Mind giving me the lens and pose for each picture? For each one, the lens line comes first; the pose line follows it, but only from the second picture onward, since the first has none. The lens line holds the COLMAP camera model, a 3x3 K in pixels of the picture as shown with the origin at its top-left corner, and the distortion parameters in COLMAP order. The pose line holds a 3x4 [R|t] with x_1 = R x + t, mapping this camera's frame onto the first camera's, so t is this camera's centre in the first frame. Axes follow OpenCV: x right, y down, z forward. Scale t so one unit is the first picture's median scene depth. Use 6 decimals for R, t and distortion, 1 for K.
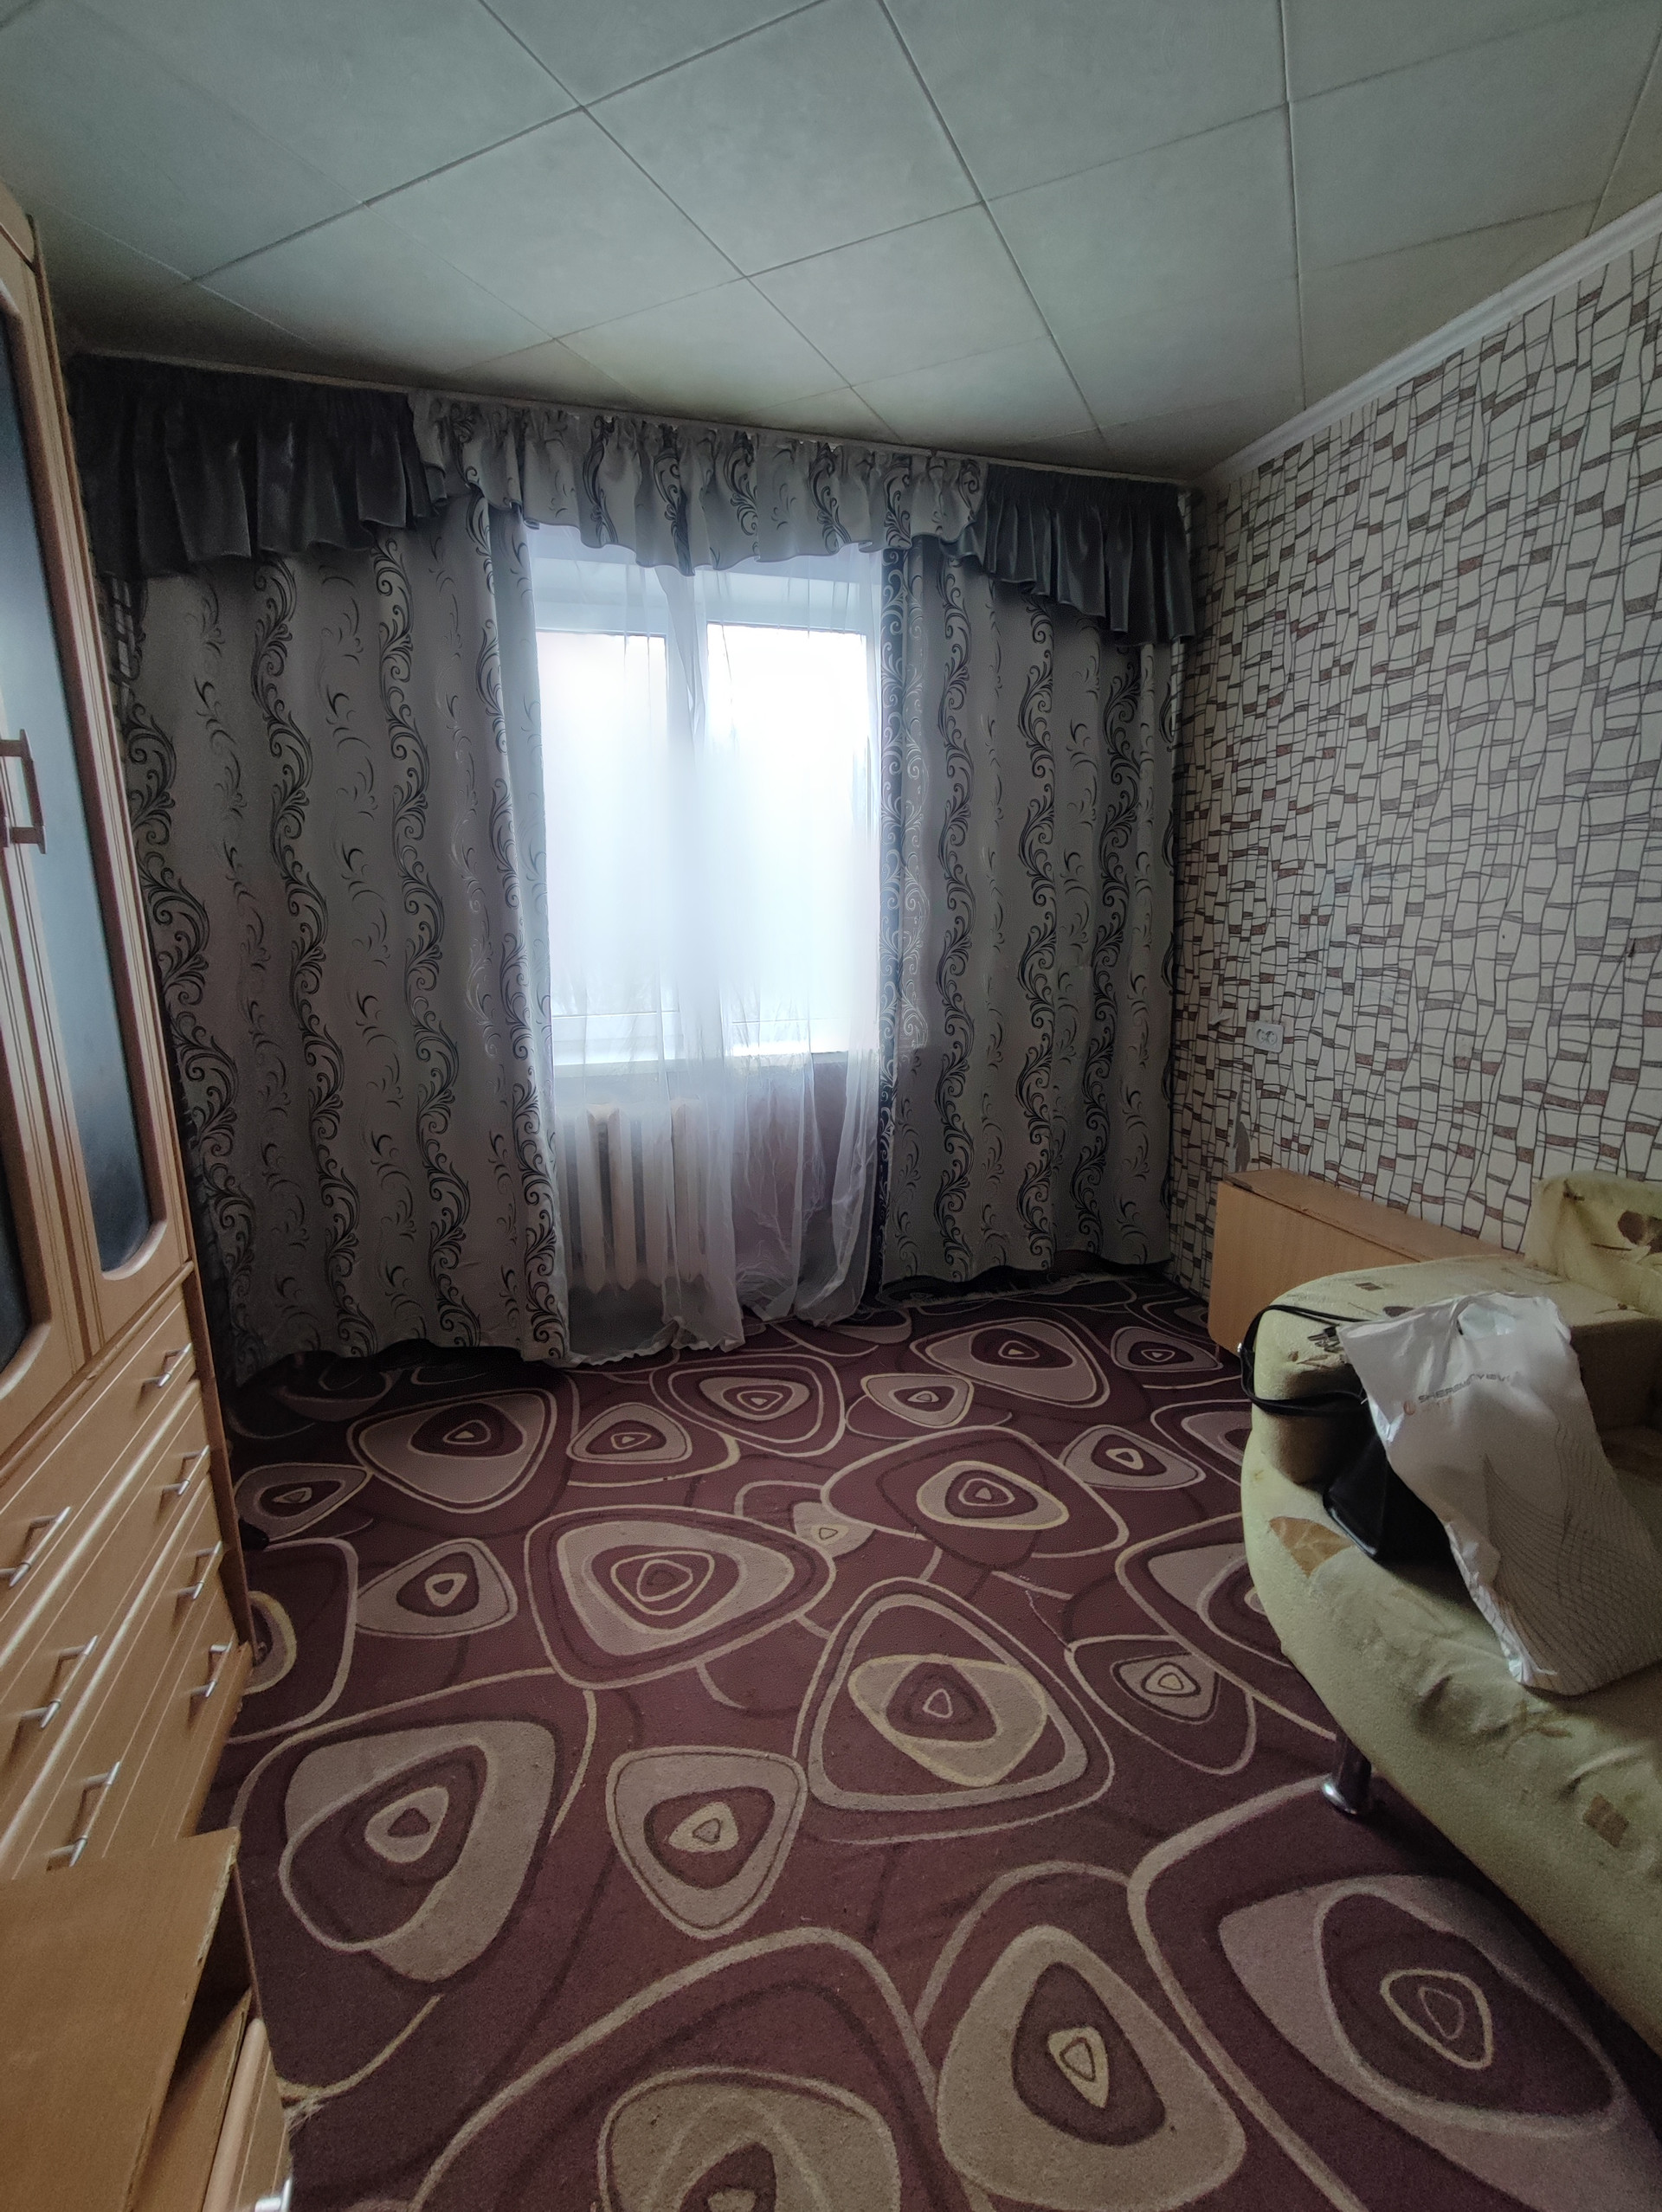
lens RADIAL K [[996.9, 0, 828.3], [0, 996.9, 1100.3], [0, 0, 1]] dist [-0.015053, 0.008443]
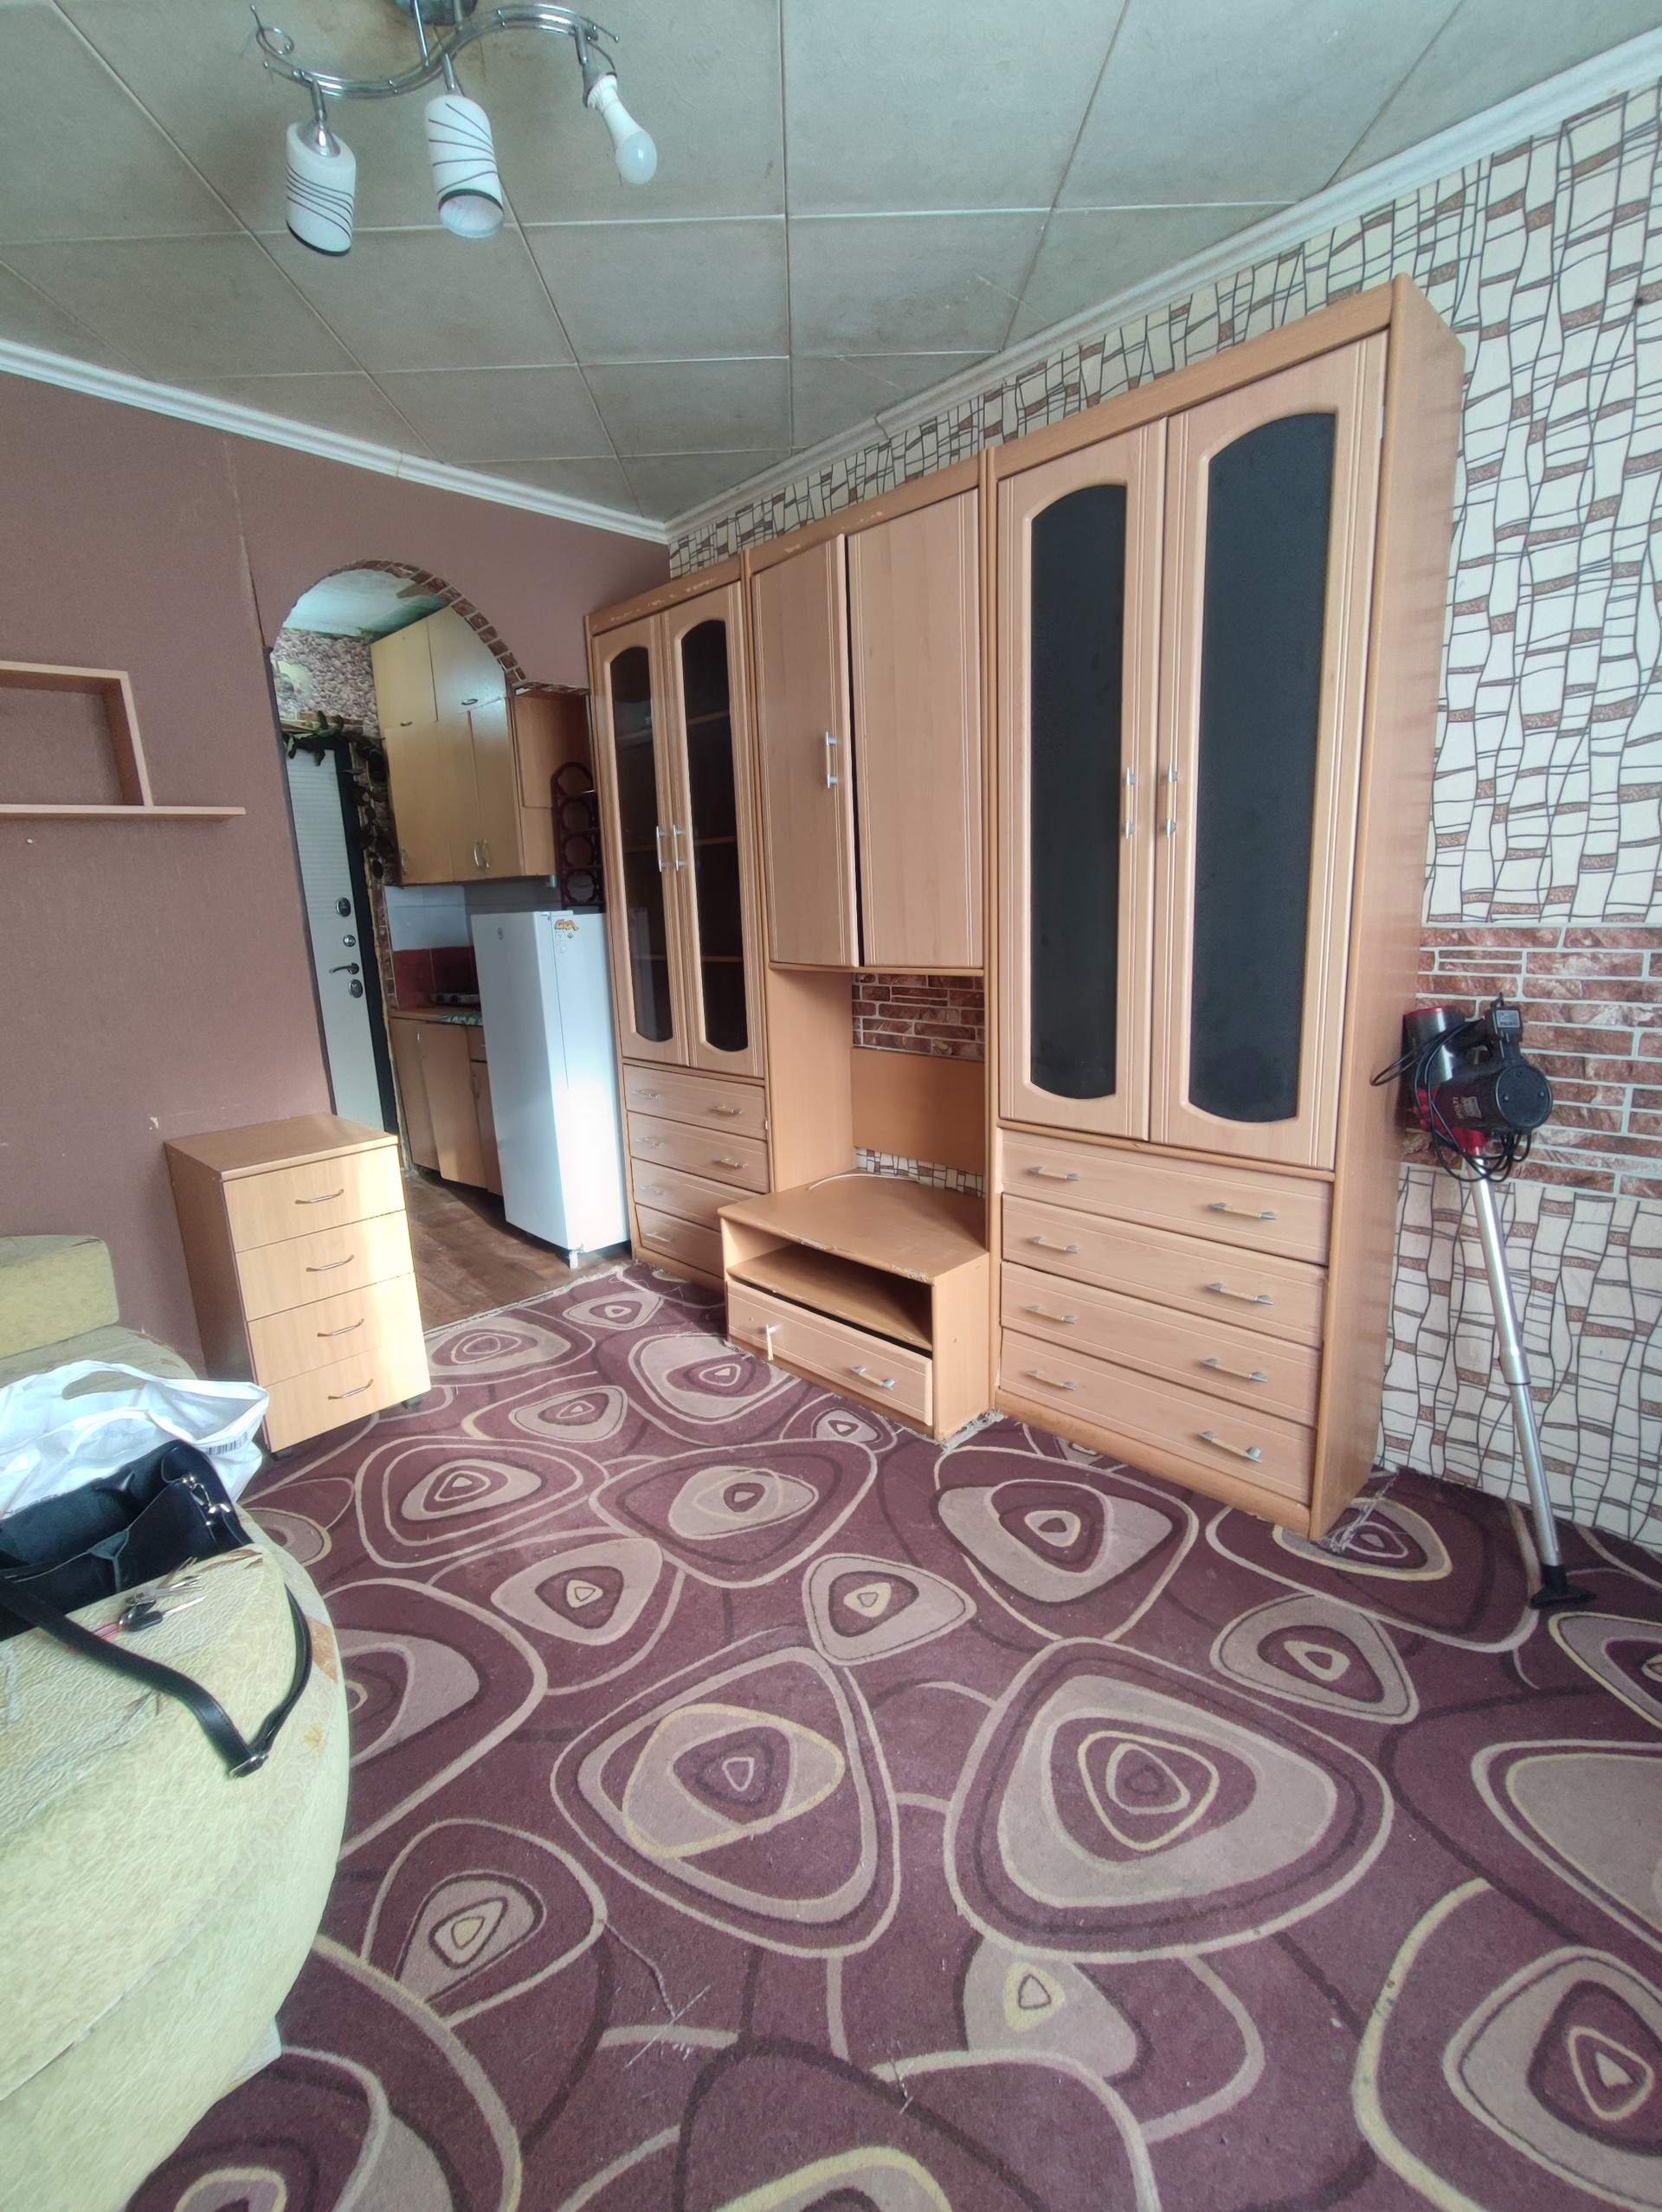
lens RADIAL K [[996.9, 0, 829.2], [0, 996.9, 1100.2], [0, 0, 1]] dist [-0.015053, 0.008443]
pose [[-0.883605, 0.136996, -0.447743, 0.273370], [-0.047941, 0.924746, 0.377554, -0.233662], [0.465771, 0.355074, -0.810543, 1.176566]]
